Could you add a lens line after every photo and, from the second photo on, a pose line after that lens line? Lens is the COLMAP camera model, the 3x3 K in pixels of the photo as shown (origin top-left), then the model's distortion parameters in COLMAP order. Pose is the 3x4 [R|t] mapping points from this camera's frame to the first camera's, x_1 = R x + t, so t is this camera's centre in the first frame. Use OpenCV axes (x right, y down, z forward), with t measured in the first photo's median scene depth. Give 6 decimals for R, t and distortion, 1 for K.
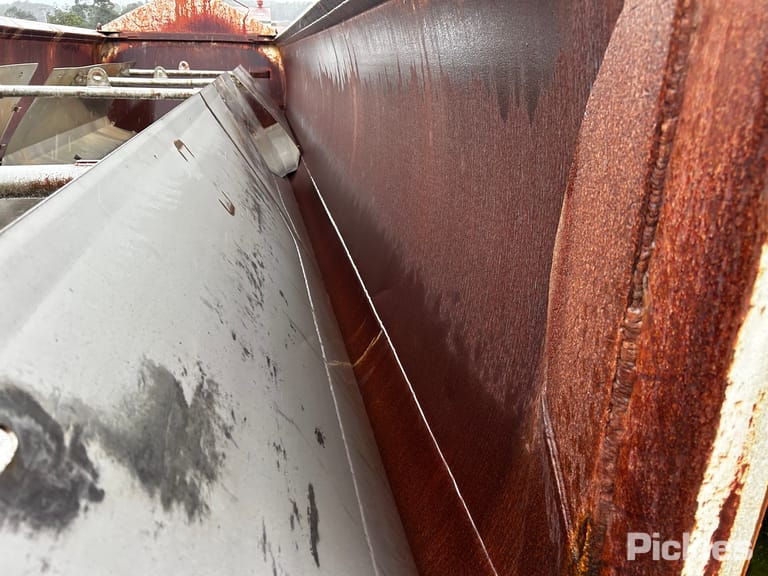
lens RADIAL K [[585.7, 0, 382.9], [0, 585.7, 278.9], [0, 0, 1]] dist [0.043292, -0.037438]
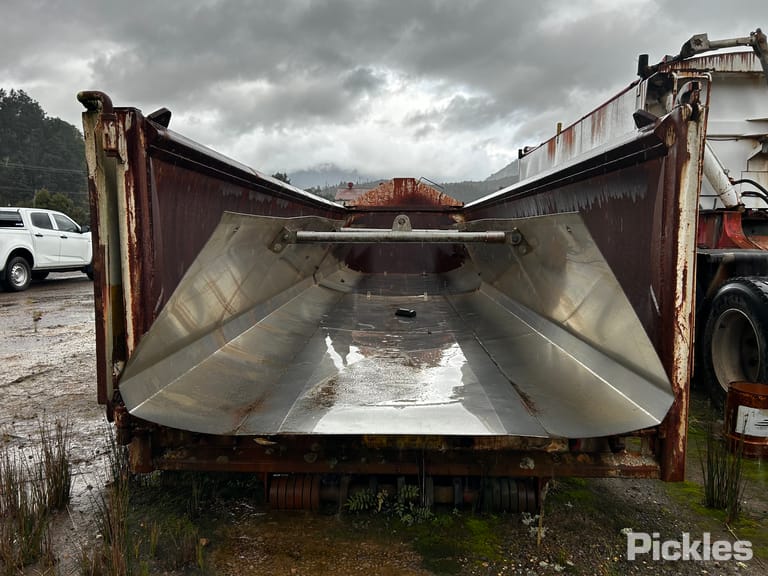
lens RADIAL K [[578.7, 0, 383.1], [0, 578.7, 281.5], [0, 0, 1]] dist [0.040753, -0.048341]
pose [[0.972145, 0.013502, -0.233992, -0.045383], [-0.075706, 0.962915, -0.258965, 0.124623], [0.221817, 0.269466, 0.937115, -0.268116]]
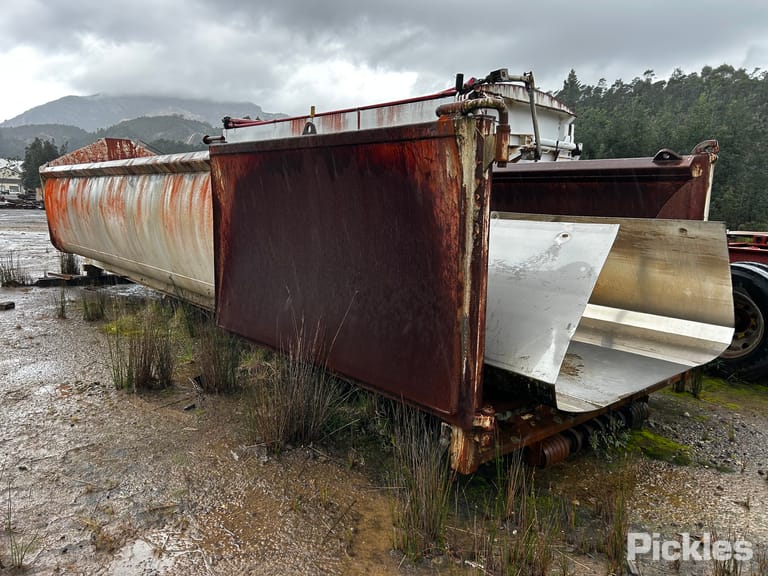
lens RADIAL K [[578.7, 0, 383.1], [0, 578.7, 281.5], [0, 0, 1]] dist [0.040753, -0.048341]
pose [[0.870870, -0.056113, 0.488300, -0.469357], [0.154110, 0.974539, -0.162862, 0.091538], [-0.466728, 0.217083, 0.857344, -0.251221]]
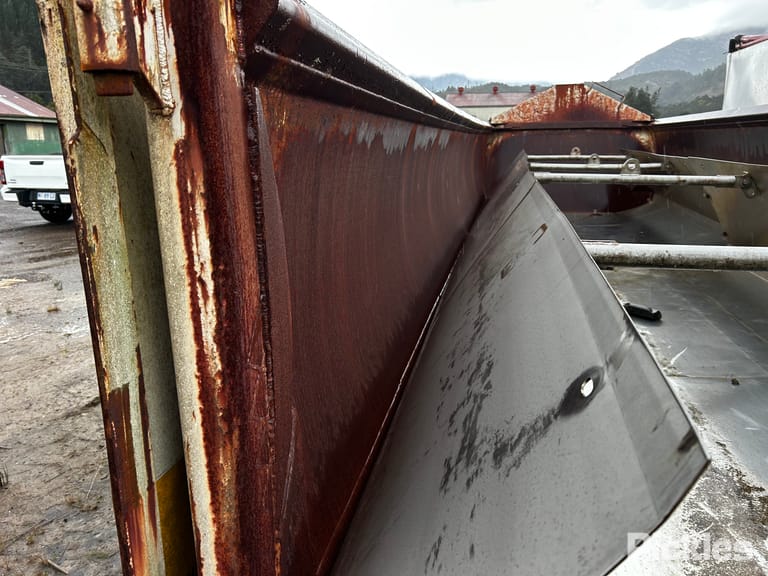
lens RADIAL K [[585.7, 0, 382.9], [0, 585.7, 278.9], [0, 0, 1]] dist [0.043292, -0.037438]
pose [[0.915804, 0.075509, -0.394464, -0.190376], [-0.123932, 0.987368, -0.098721, 0.020403], [0.382026, 0.139296, 0.913593, -0.085486]]
